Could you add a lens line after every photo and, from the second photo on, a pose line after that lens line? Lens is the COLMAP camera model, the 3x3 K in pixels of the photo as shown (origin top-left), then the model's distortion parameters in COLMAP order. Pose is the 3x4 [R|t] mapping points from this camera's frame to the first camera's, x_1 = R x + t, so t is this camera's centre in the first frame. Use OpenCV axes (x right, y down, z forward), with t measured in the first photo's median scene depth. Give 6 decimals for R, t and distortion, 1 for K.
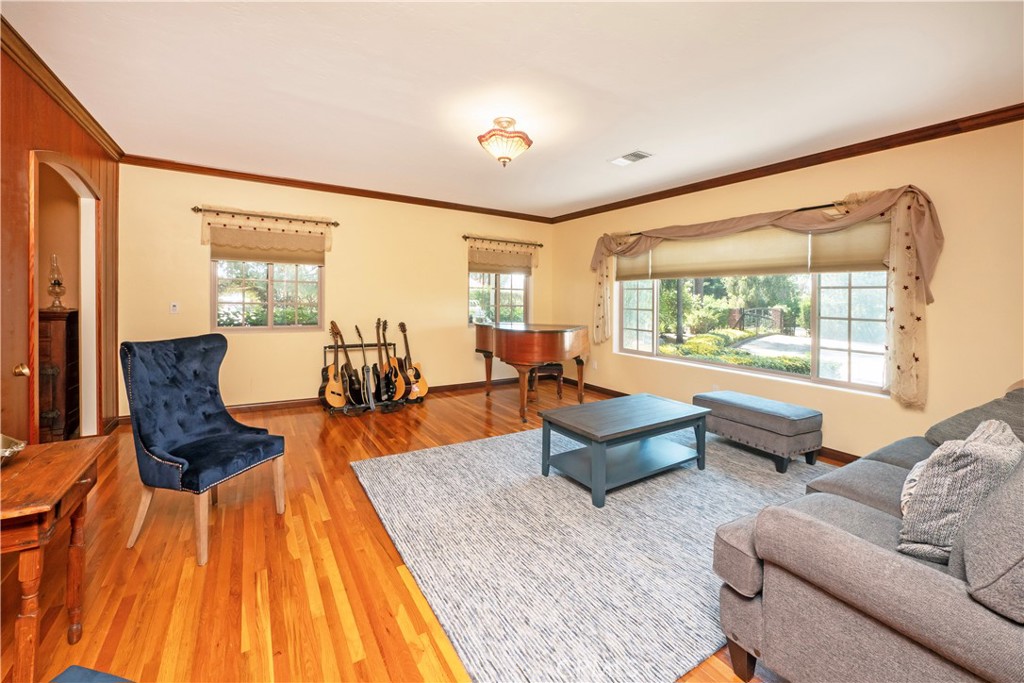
lens RADIAL K [[413.1, 0, 512.0], [0, 413.1, 292.8], [0, 0, 1]] dist [-0.000110, -0.000033]
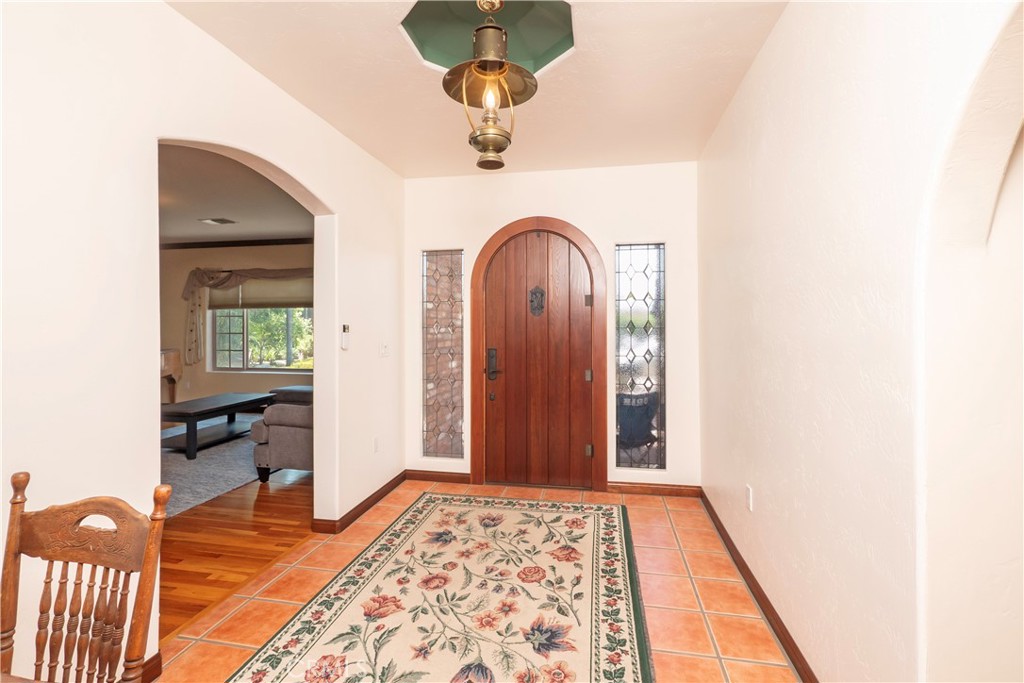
lens RADIAL K [[461.4, 0, 511.7], [0, 461.4, 313.4], [0, 0, 1]] dist [-0.000158, 0.000045]
pose [[0.686469, -0.003149, 0.727152, -0.107718], [0.007697, 0.999966, -0.002936, -0.007405], [-0.727118, 0.007612, 0.686470, -0.514556]]
